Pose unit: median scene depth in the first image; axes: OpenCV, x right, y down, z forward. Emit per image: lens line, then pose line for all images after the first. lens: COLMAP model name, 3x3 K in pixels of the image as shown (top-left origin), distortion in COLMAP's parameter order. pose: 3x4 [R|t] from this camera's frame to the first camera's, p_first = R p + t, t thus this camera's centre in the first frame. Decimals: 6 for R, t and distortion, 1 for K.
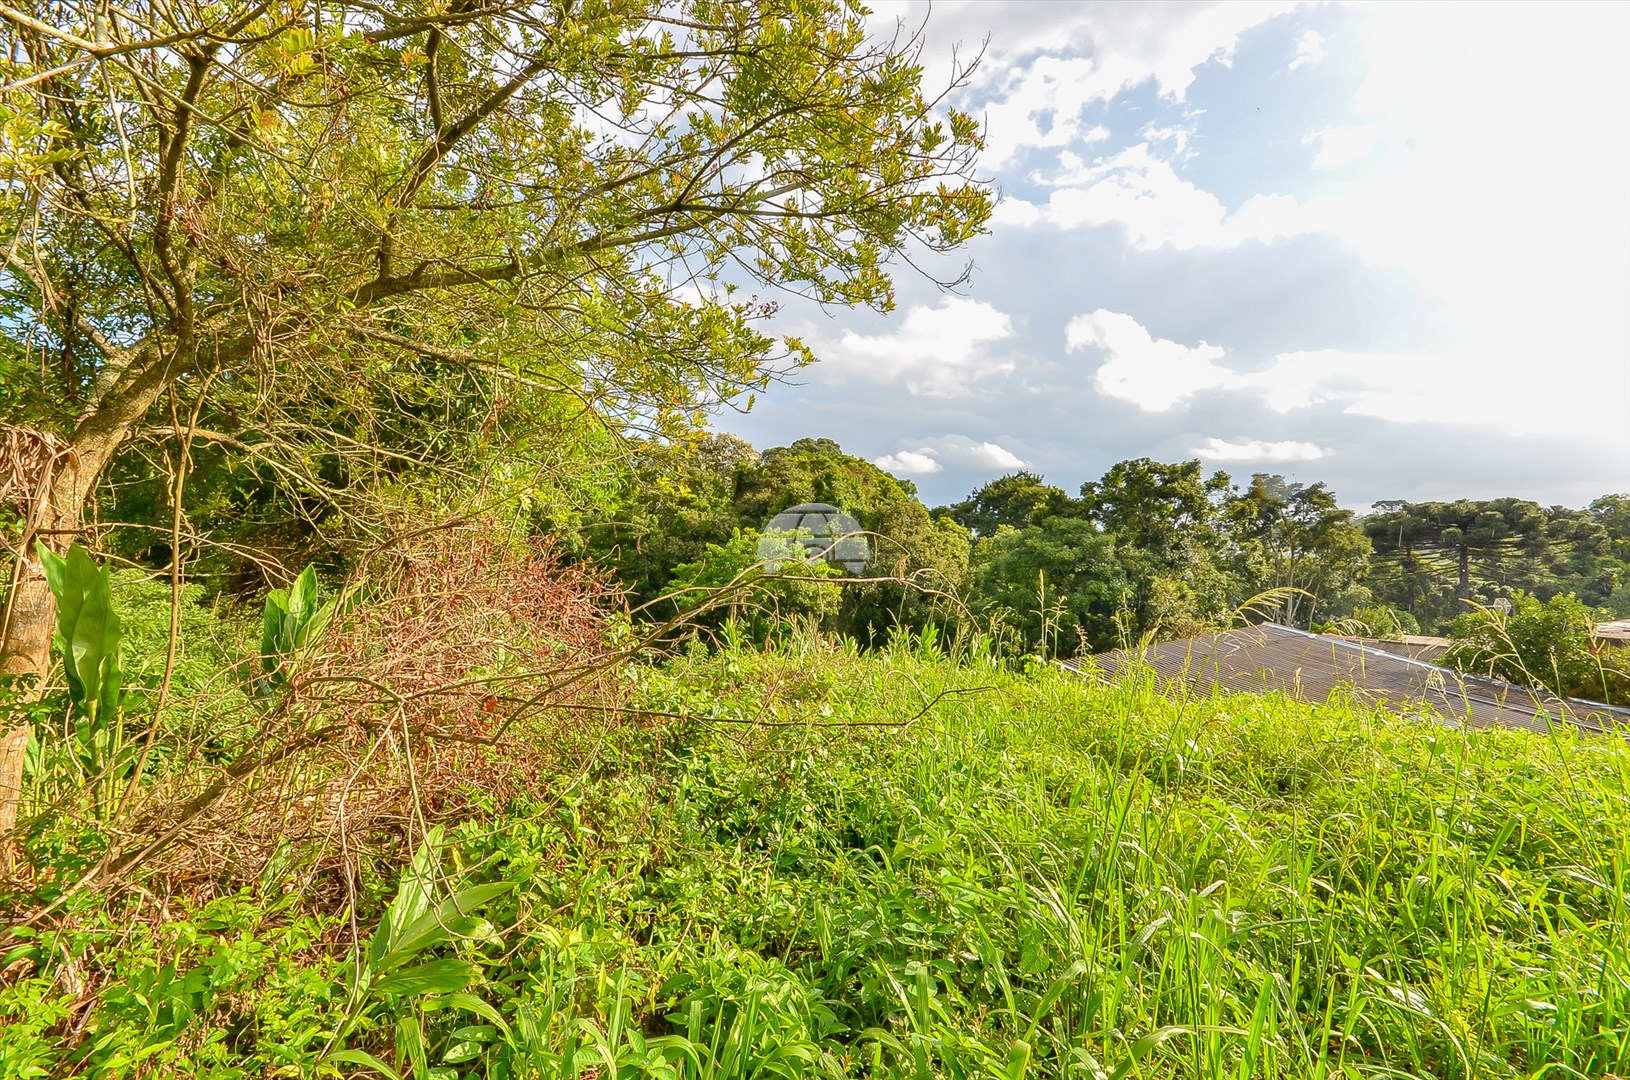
lens RADIAL K [[712.9, 0, 816.5], [0, 712.9, 572.1], [0, 0, 1]] dist [0.011105, -0.011943]
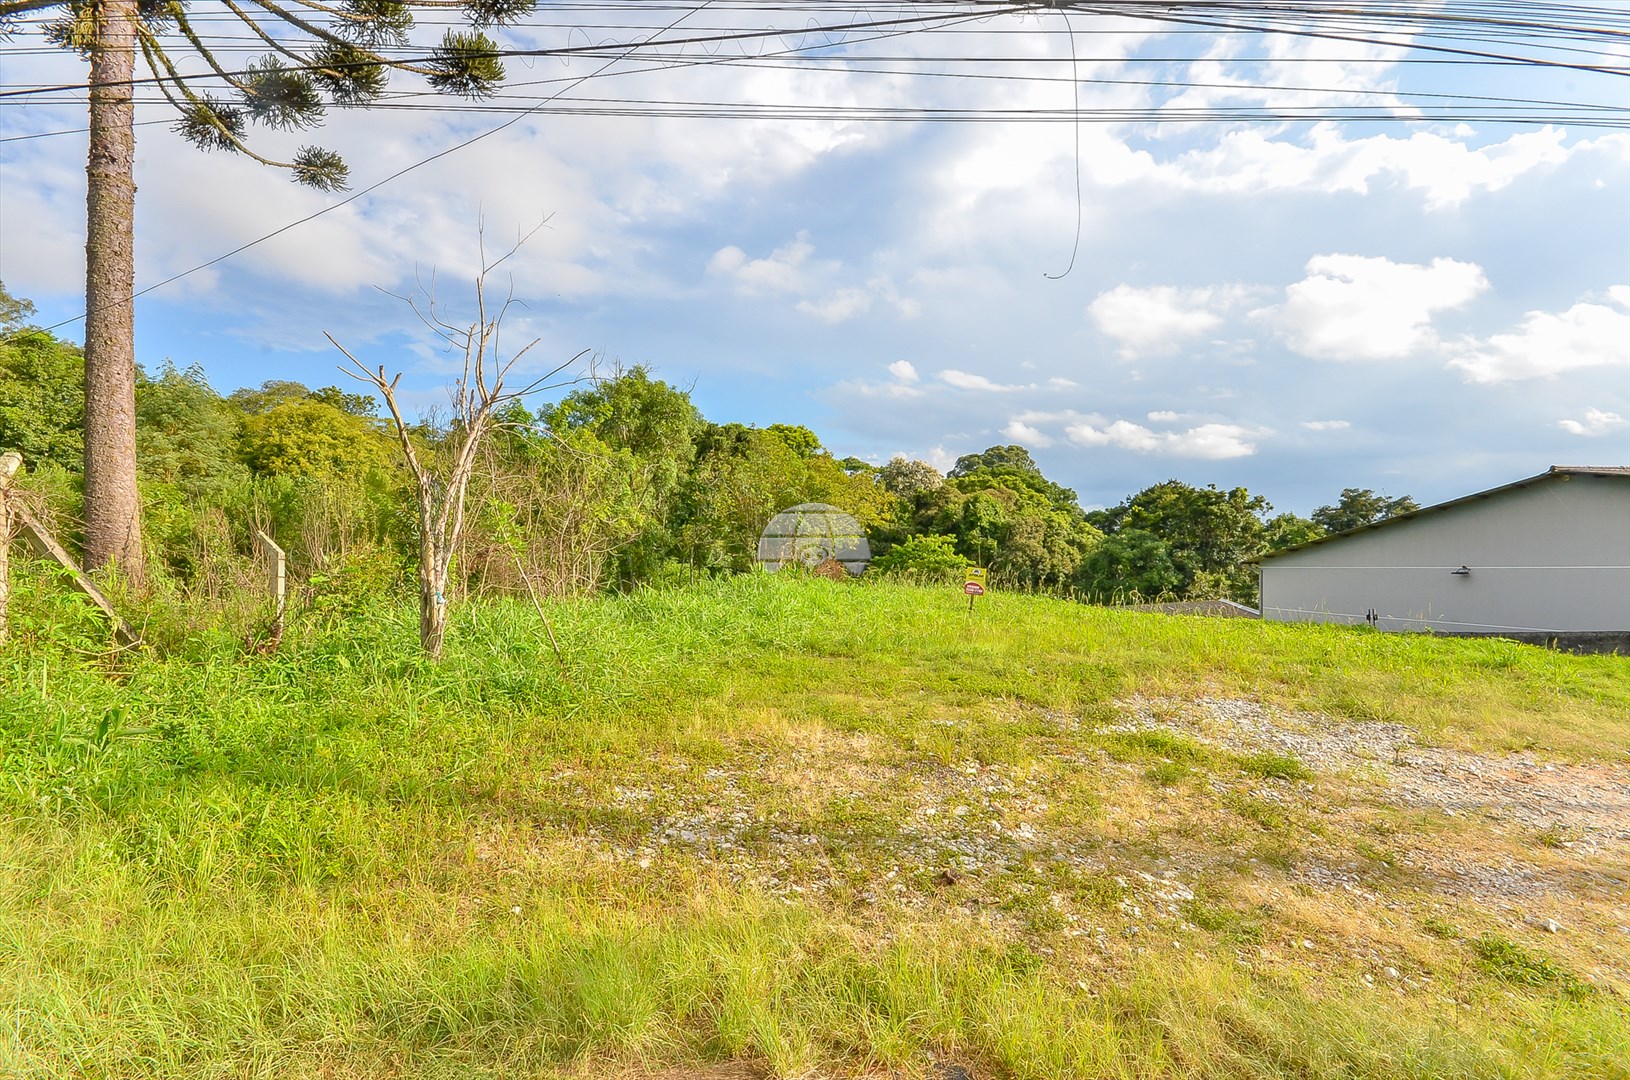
lens RADIAL K [[713.2, 0, 830.7], [0, 713.2, 553.0], [0, 0, 1]] dist [0.011466, -0.012397]
pose [[0.960914, 0.014830, -0.276450, 0.157504], [-0.017823, 0.999807, -0.008314, -0.004121], [0.276273, 0.012916, 0.960992, -0.584772]]
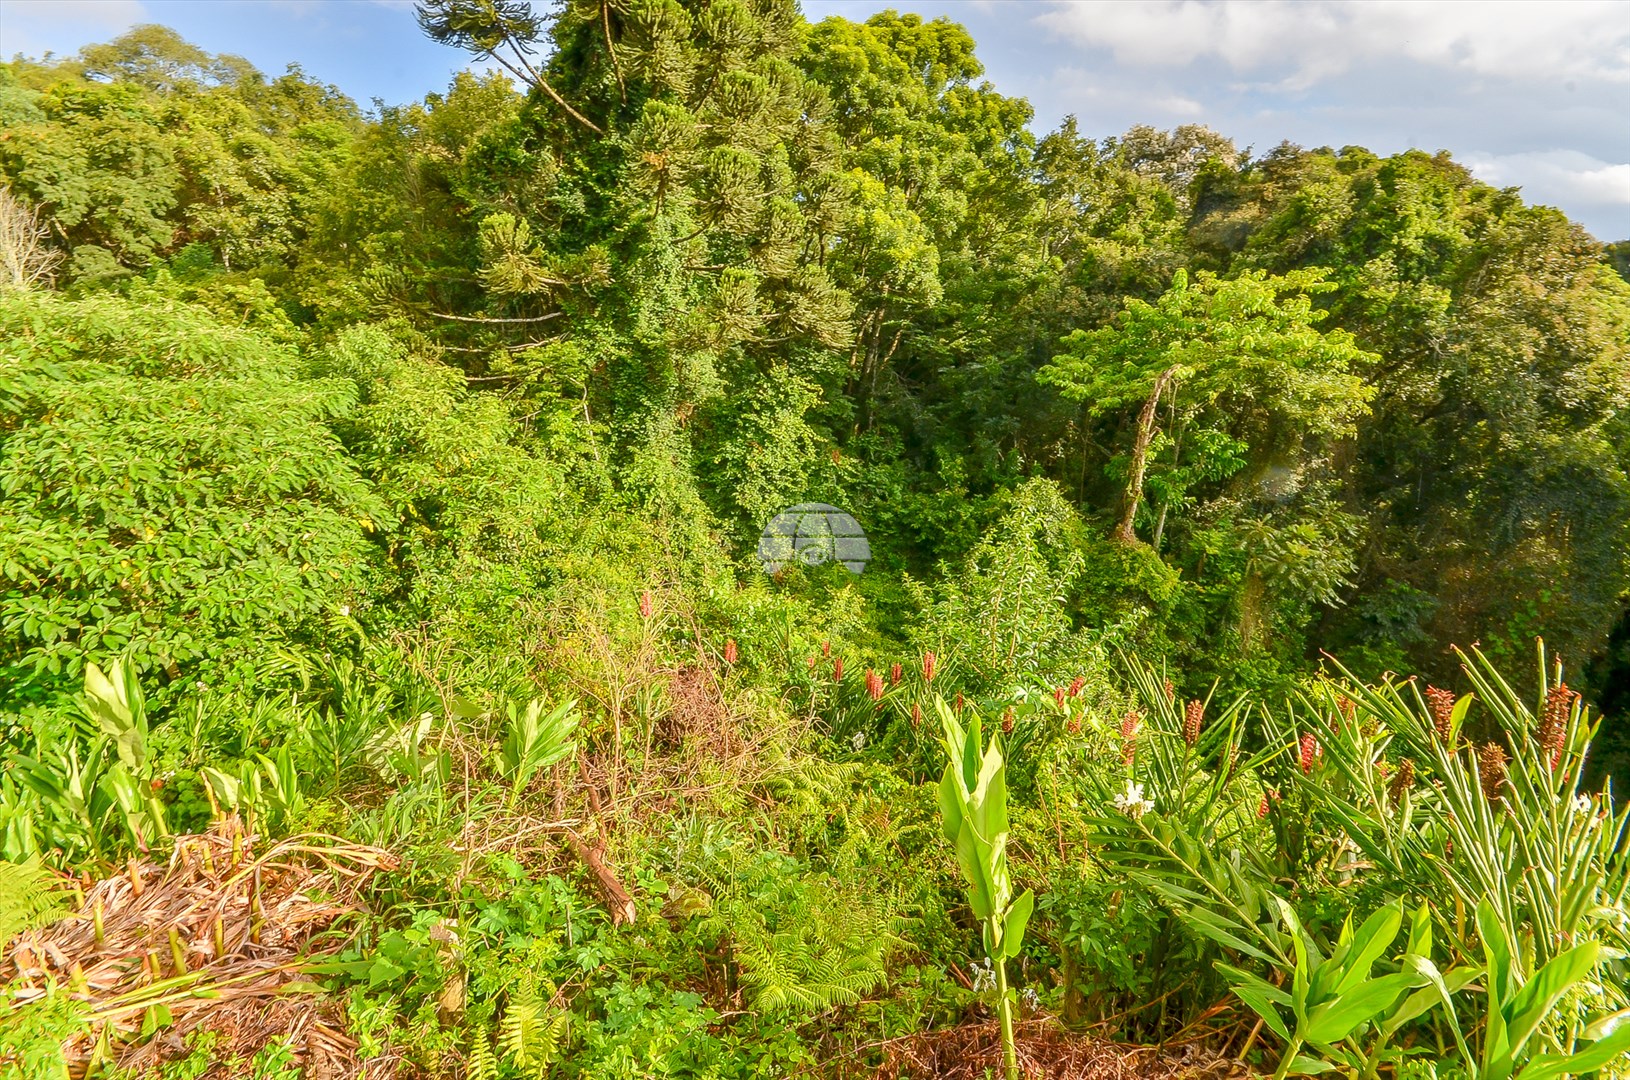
lens RADIAL K [[713.2, 0, 817.1], [0, 713.2, 555.7], [0, 0, 1]] dist [0.011466, -0.012397]
pose [[0.846853, 0.196215, -0.494307, -0.028420], [-0.042890, 0.951621, 0.304265, -0.003721], [0.530095, -0.236467, 0.814299, 0.293030]]
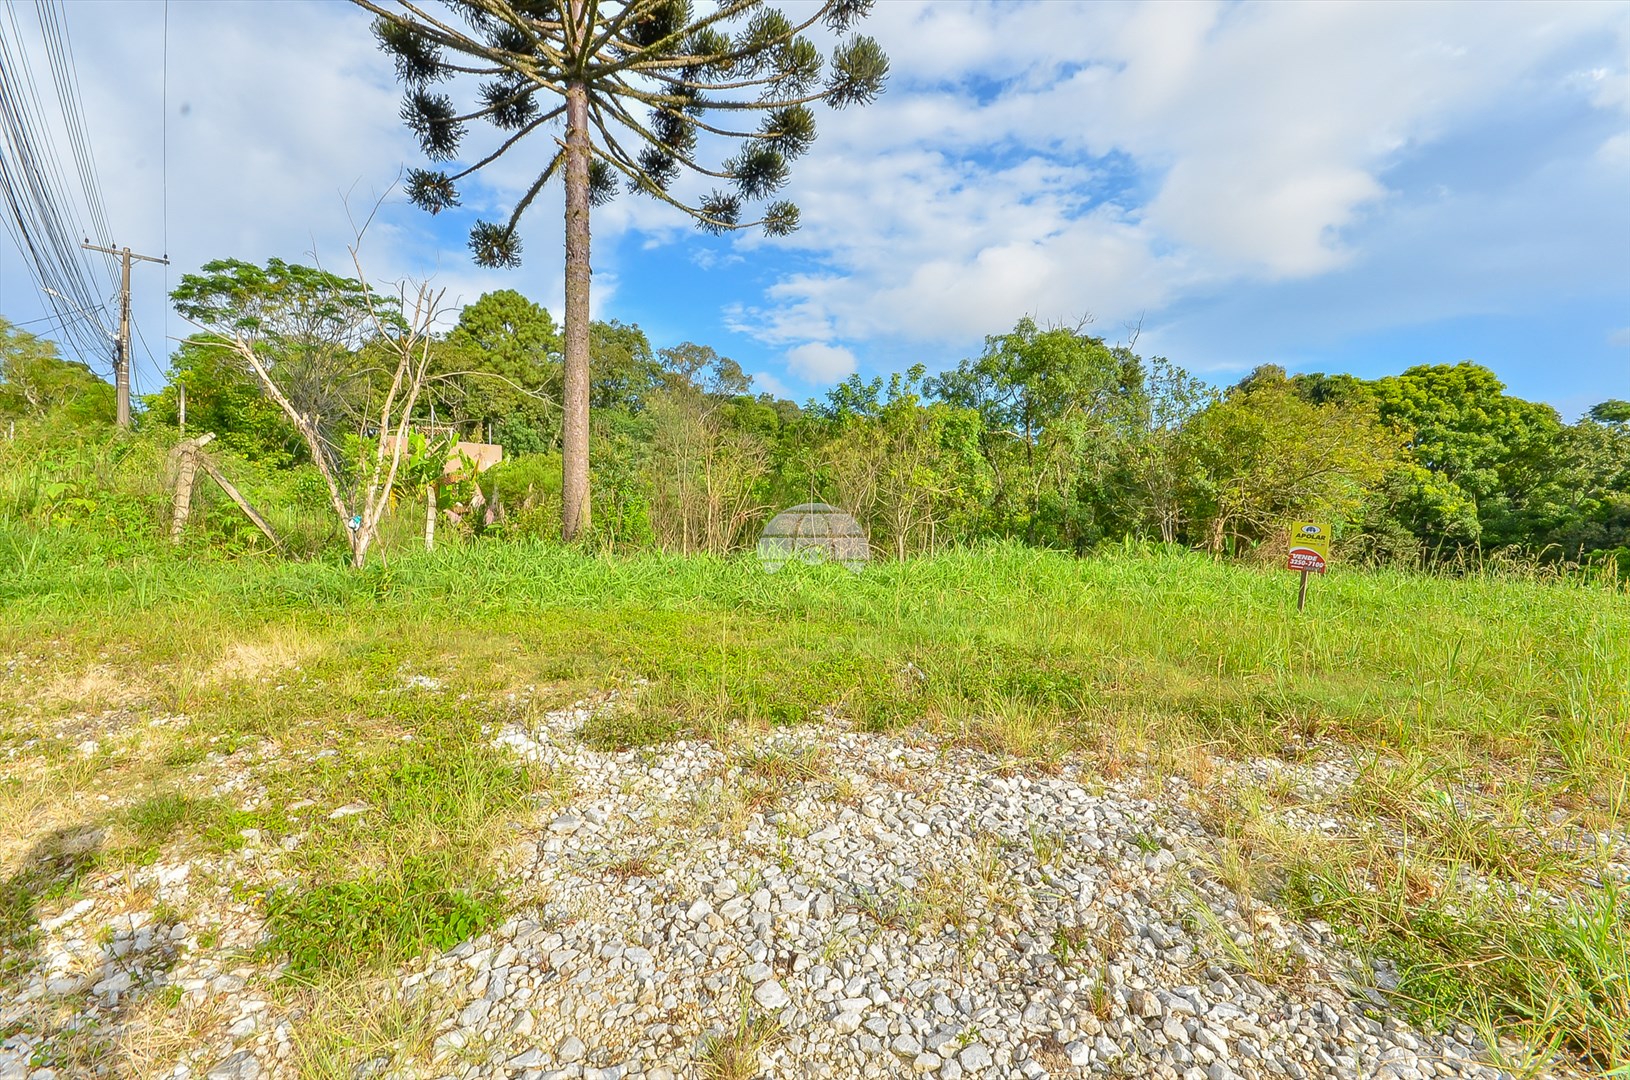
lens RADIAL K [[713.2, 0, 814.1], [0, 713.2, 568.0], [0, 0, 1]] dist [0.011466, -0.012397]
pose [[0.410137, 0.030472, -0.911515, 0.264032], [-0.021462, 0.999487, 0.023756, 0.015168], [0.911772, 0.009820, 0.410580, -0.406211]]
